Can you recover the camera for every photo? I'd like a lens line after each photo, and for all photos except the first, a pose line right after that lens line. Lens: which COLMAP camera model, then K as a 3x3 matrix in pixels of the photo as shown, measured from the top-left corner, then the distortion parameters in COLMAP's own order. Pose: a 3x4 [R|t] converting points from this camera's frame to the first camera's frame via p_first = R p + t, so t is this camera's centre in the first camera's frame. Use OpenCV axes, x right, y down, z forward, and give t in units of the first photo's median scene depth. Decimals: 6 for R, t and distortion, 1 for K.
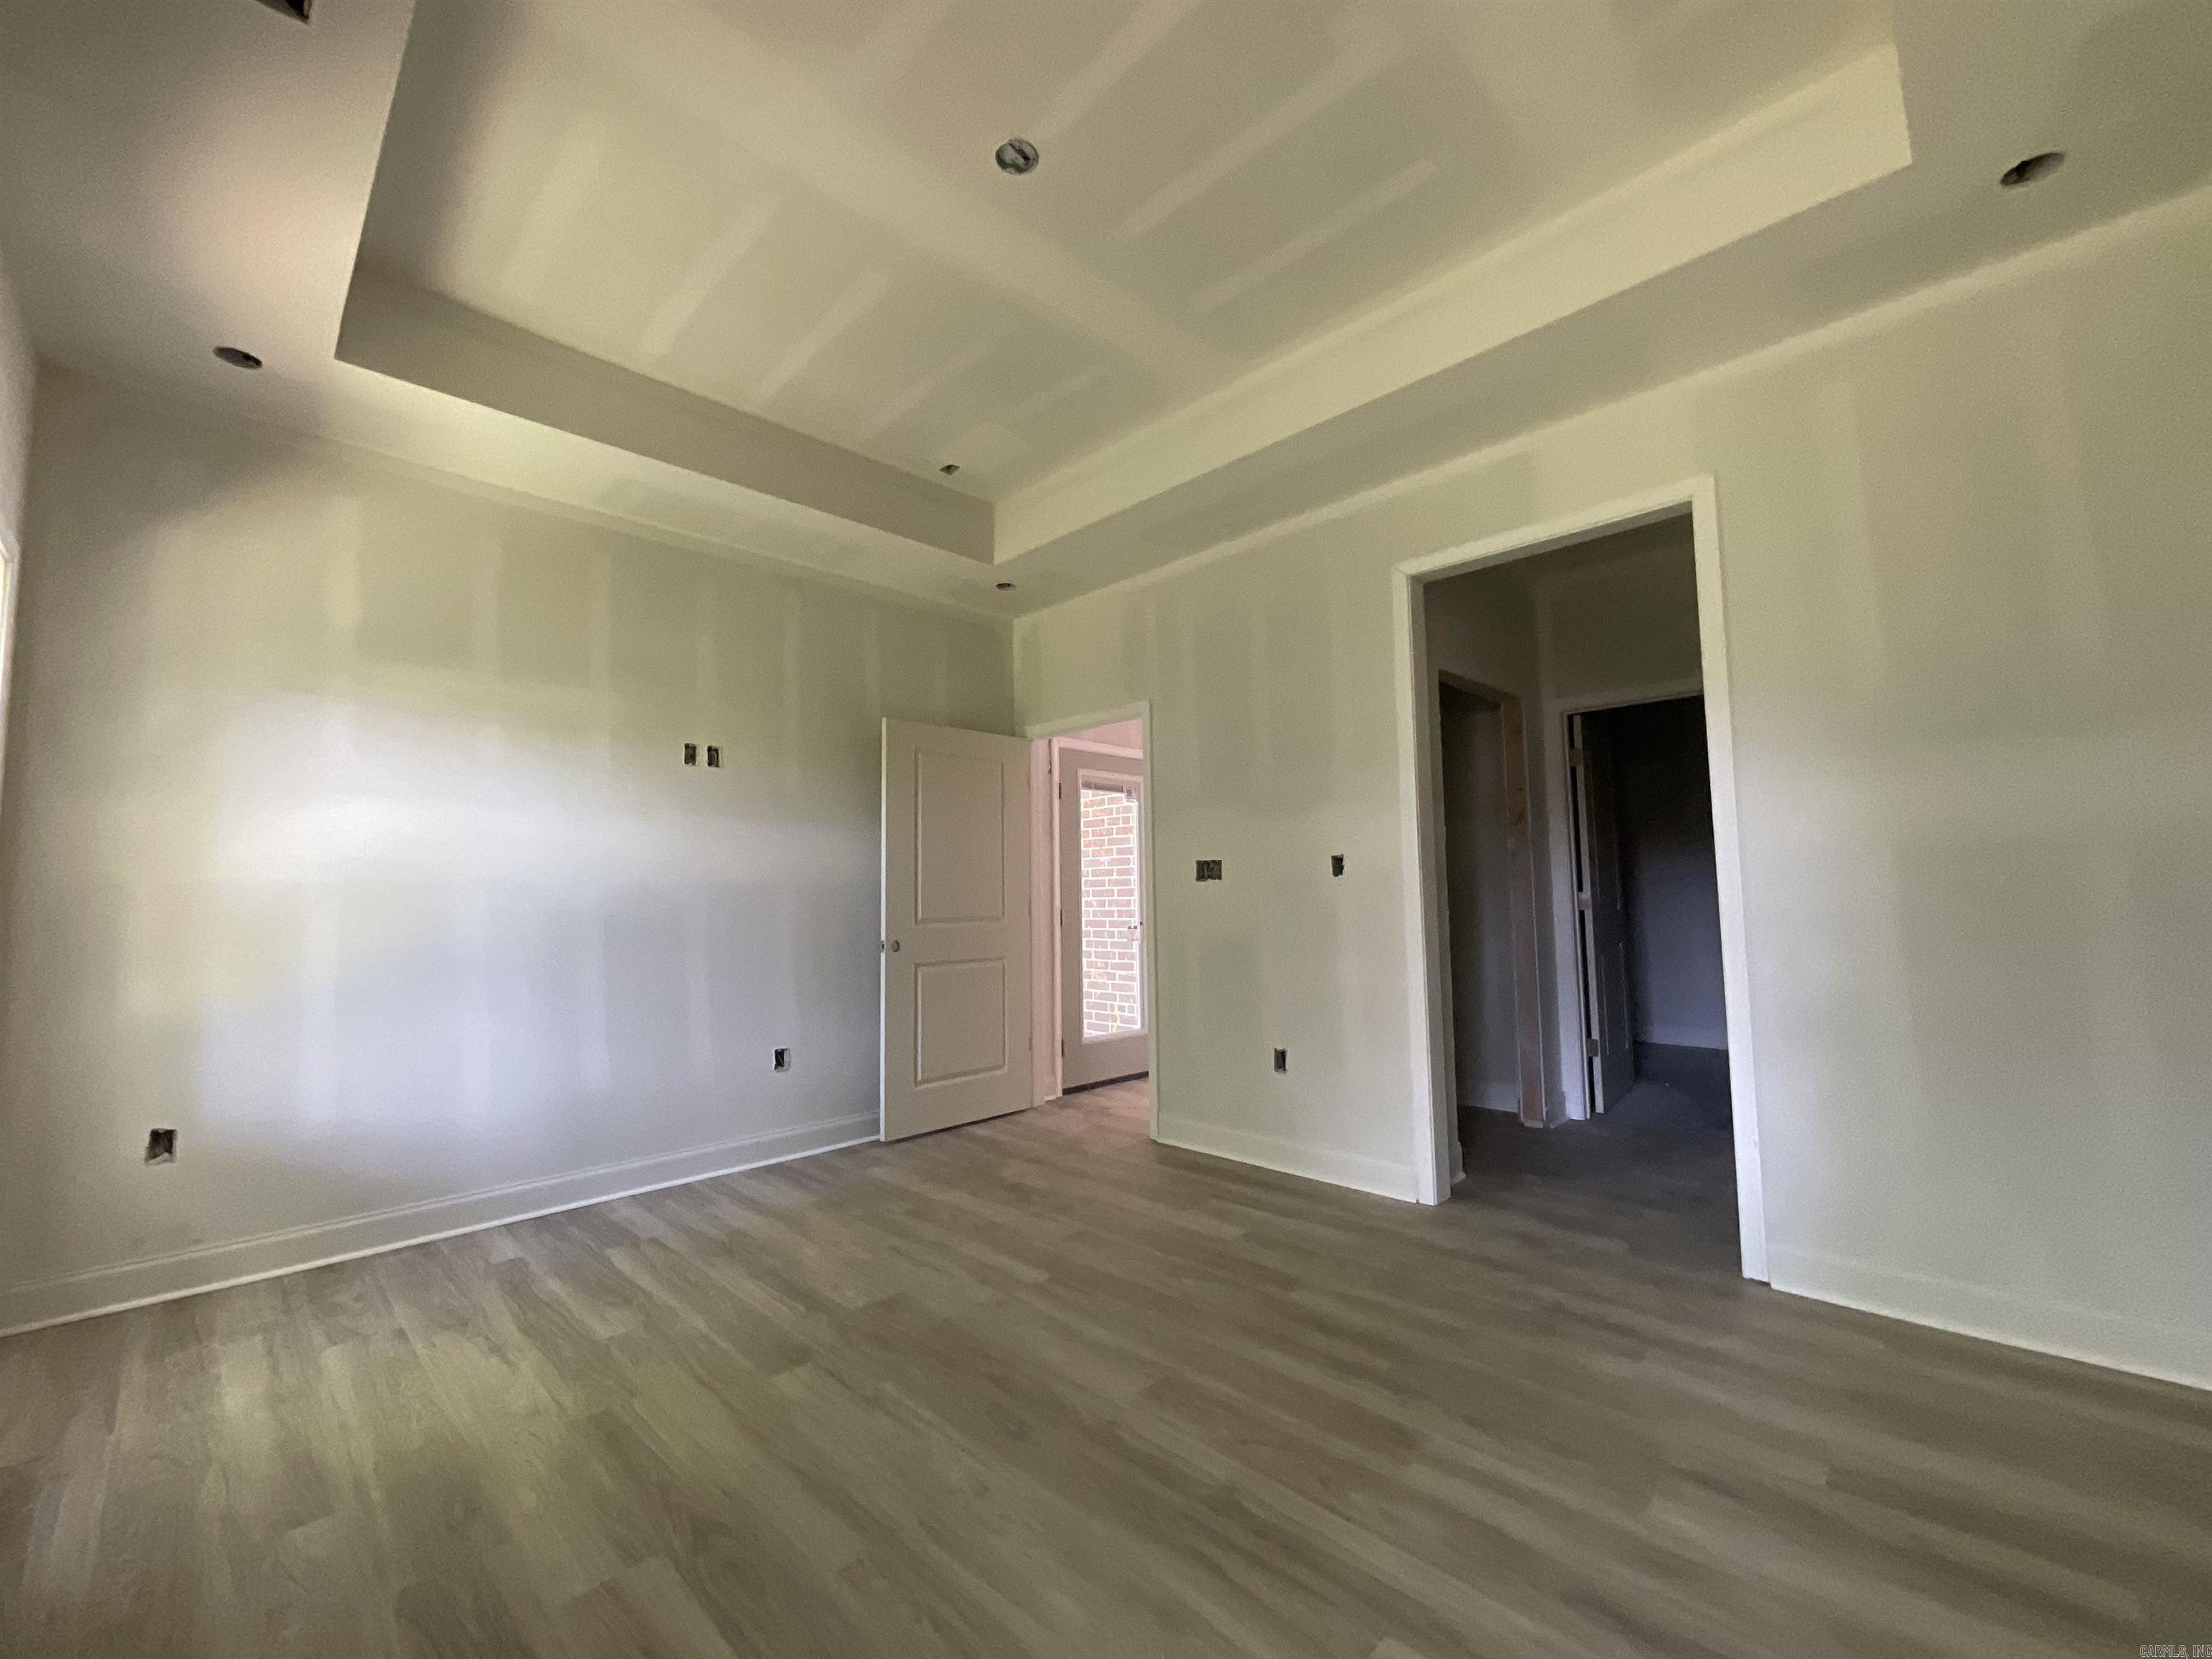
lens RADIAL K [[893.1, 0, 1112.0], [0, 893.1, 831.2], [0, 0, 1]] dist [-0.002025, 0.000070]
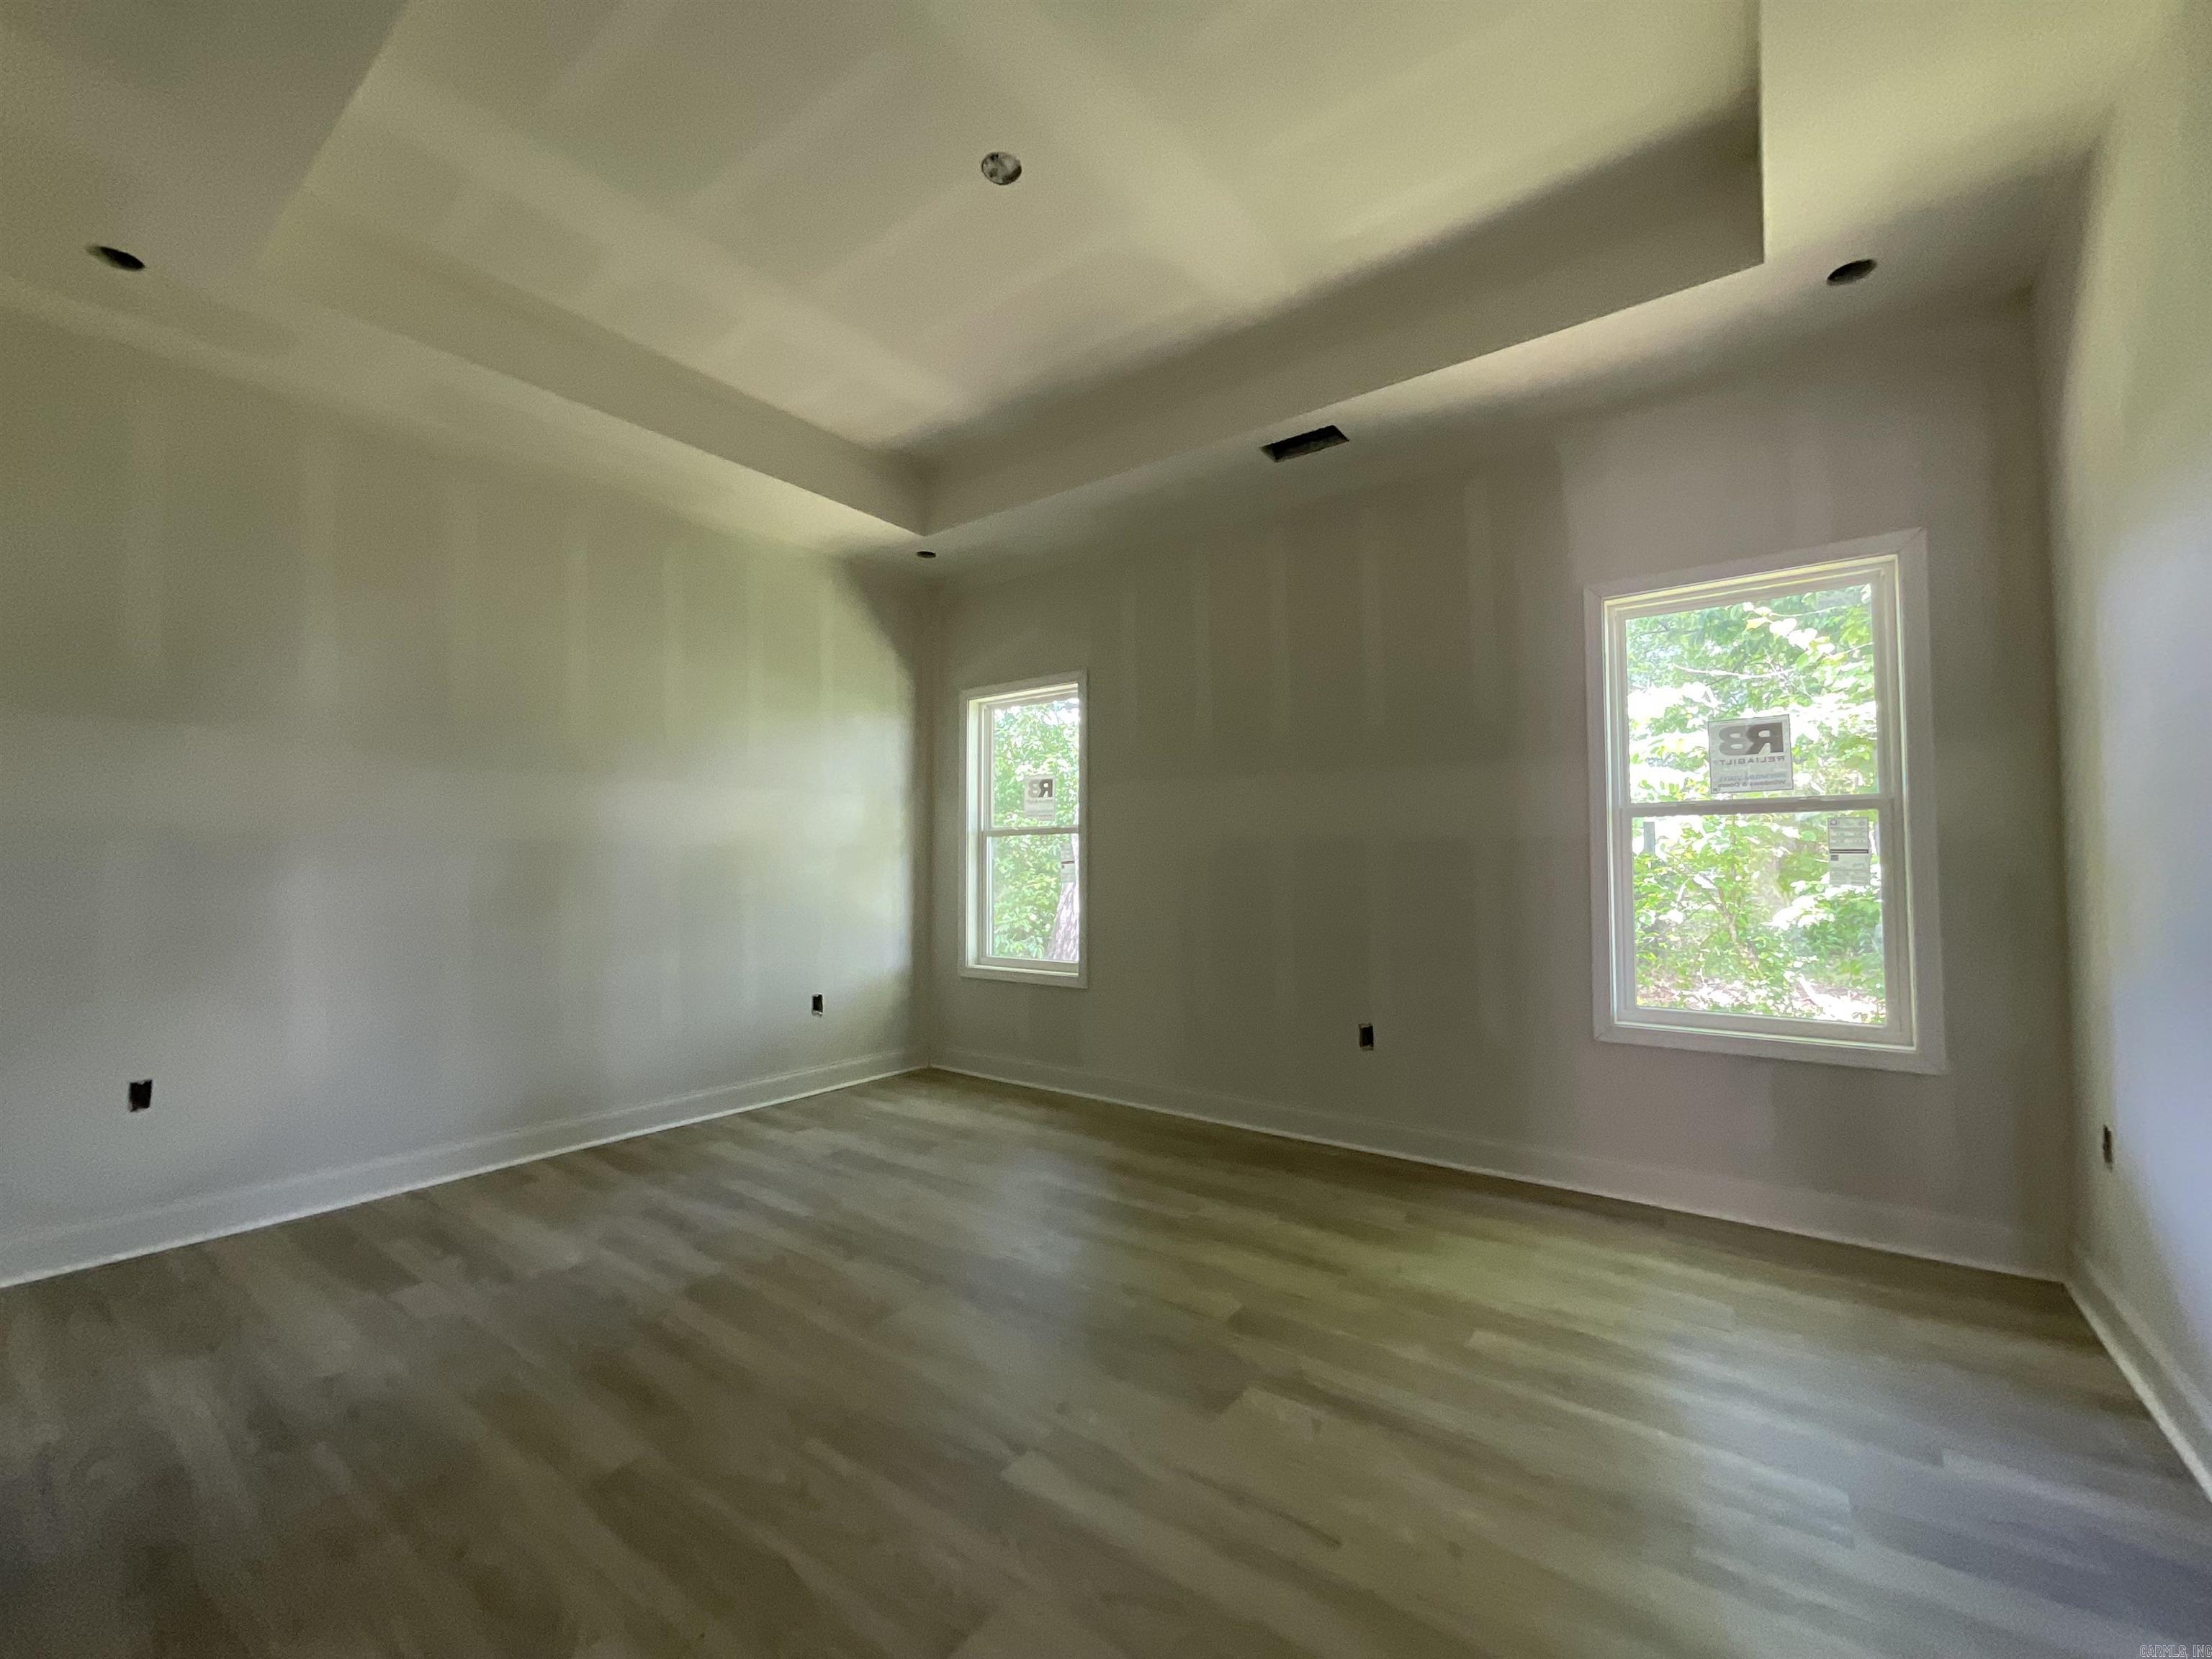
lens RADIAL K [[900.3, 0, 1106.0], [0, 900.3, 829.5], [0, 0, 1]] dist [0.002984, 0.000287]
pose [[-0.990049, 0.013236, -0.140097, -0.064211], [0.029642, 0.992845, -0.115672, 0.145108], [0.137563, -0.118674, -0.983358, 1.836336]]
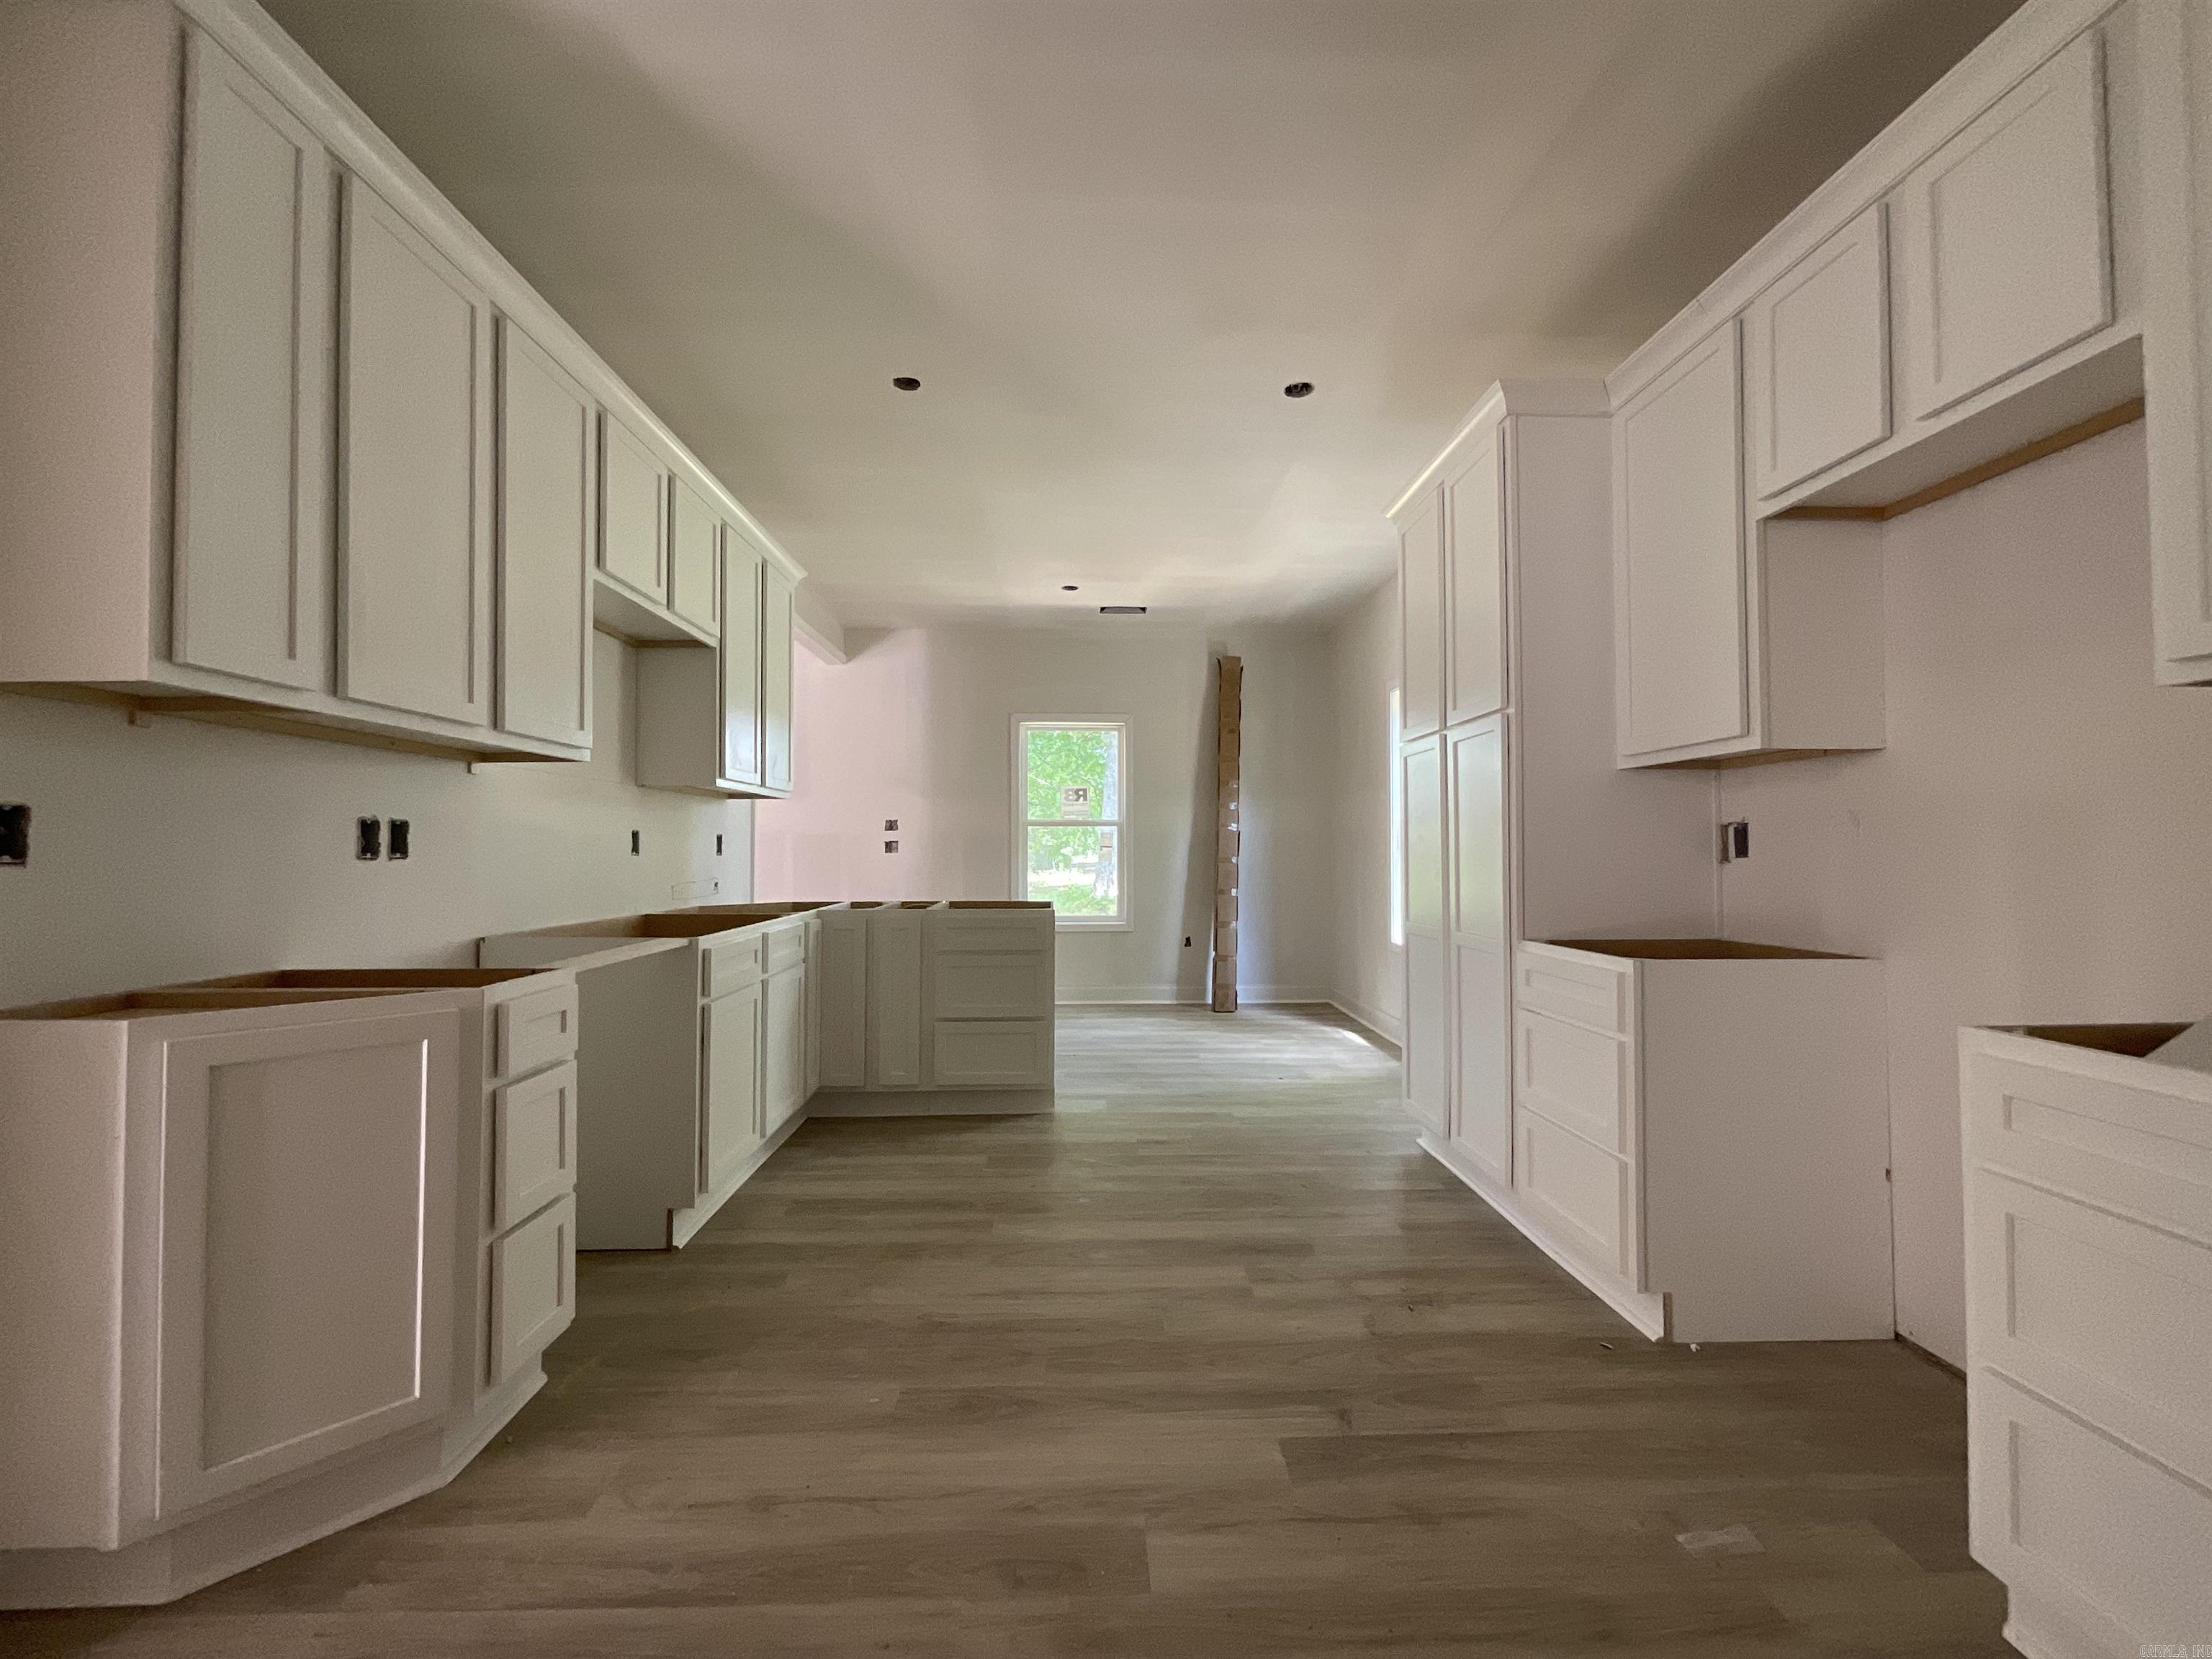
lens RADIAL K [[900.3, 0, 1106.0], [0, 900.3, 829.5], [0, 0, 1]] dist [0.002984, 0.000287]
pose [[-0.675733, 0.002812, -0.737141, 0.858635], [0.077040, 0.994786, -0.066828, 0.205934], [0.733109, -0.101947, -0.672427, 2.676402]]
